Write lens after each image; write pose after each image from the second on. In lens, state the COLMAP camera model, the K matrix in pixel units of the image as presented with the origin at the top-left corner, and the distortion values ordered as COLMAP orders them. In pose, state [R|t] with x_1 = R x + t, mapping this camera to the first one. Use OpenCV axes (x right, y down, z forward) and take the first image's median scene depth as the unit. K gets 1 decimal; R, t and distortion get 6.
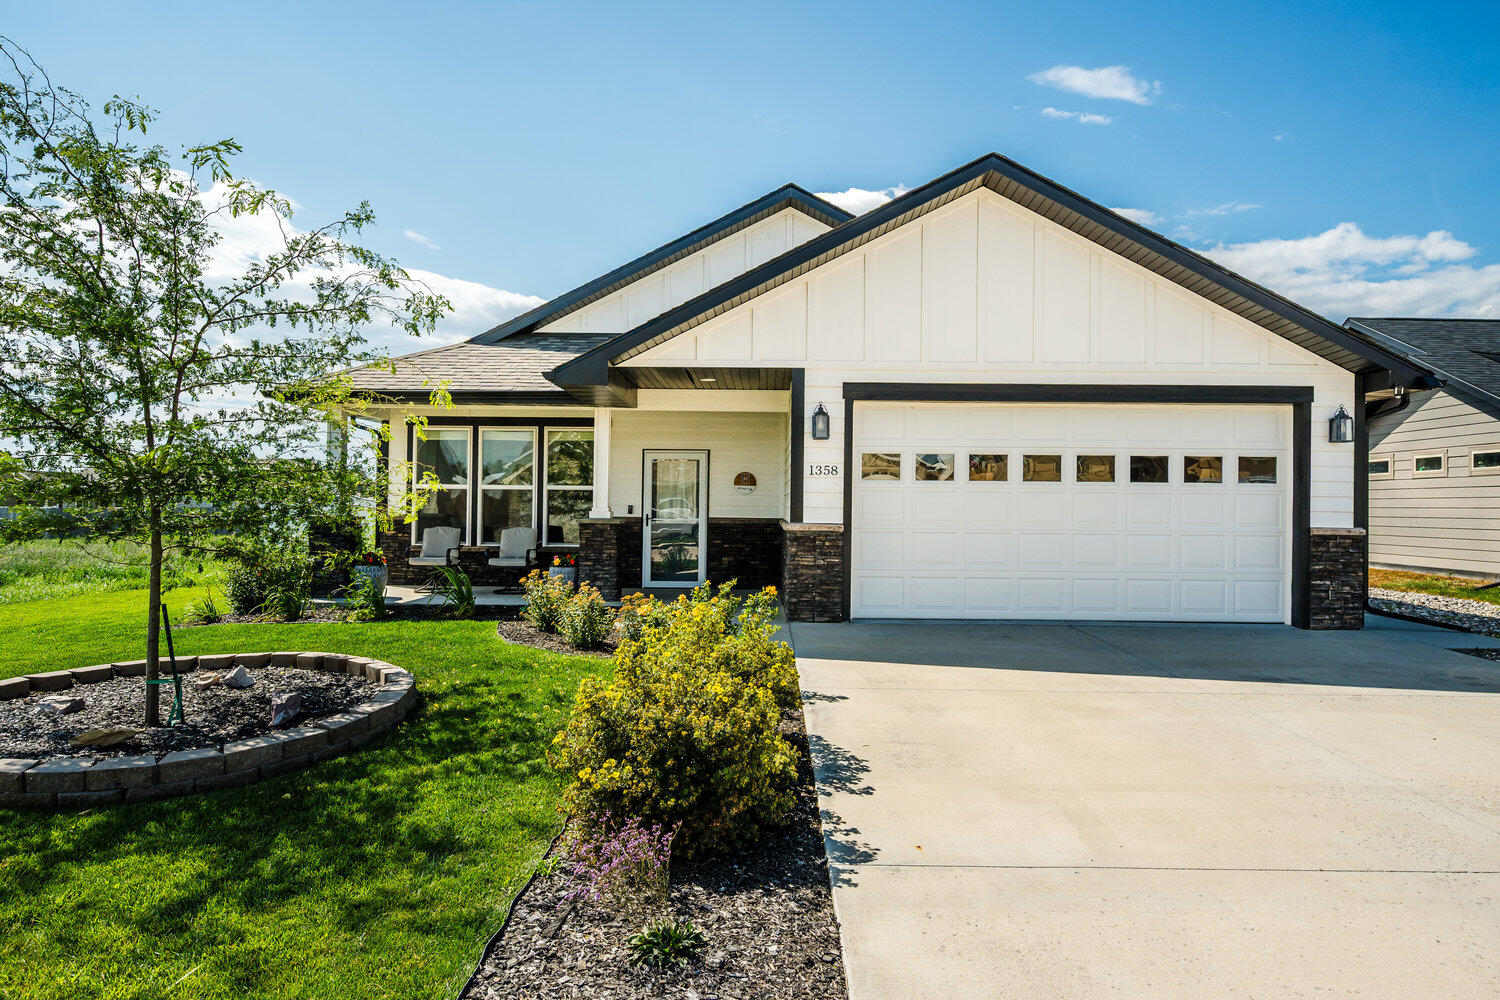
lens RADIAL K [[918.5, 0, 752.3], [0, 918.5, 503.7], [0, 0, 1]] dist [-0.001358, -0.000086]
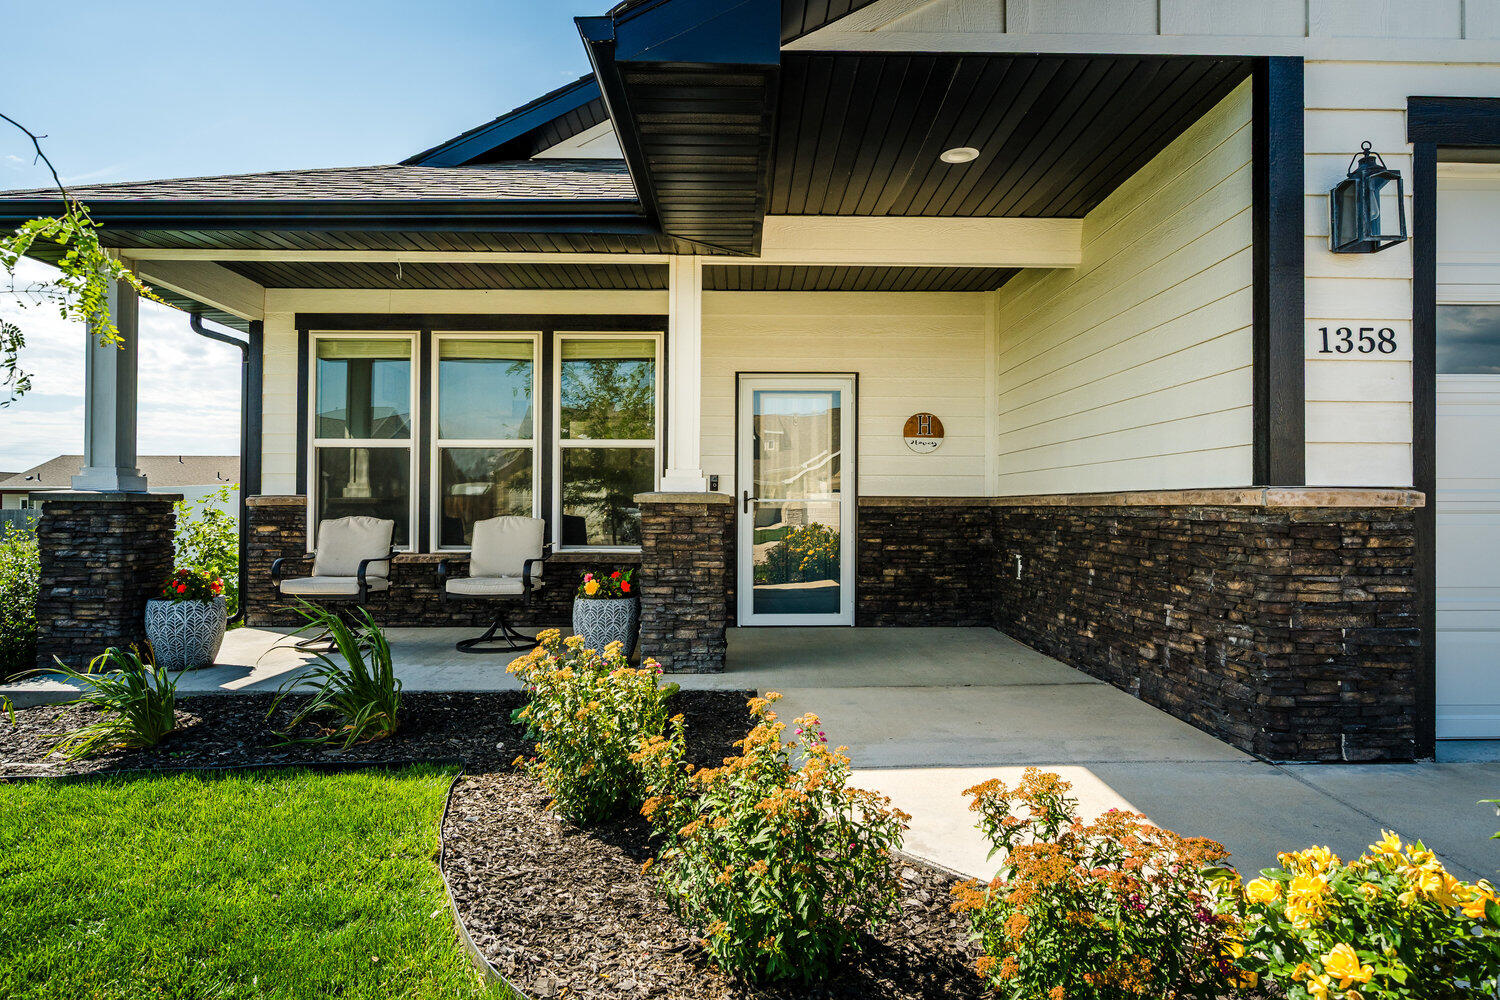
lens RADIAL K [[855.3, 0, 750.4], [0, 855.3, 497.0], [0, 0, 1]] dist [0.002312, 0.000040]
pose [[0.999513, -0.008190, 0.030119, -0.135498], [0.008448, 0.999929, -0.008453, 0.020561], [-0.030047, 0.008704, 0.999511, 0.527621]]
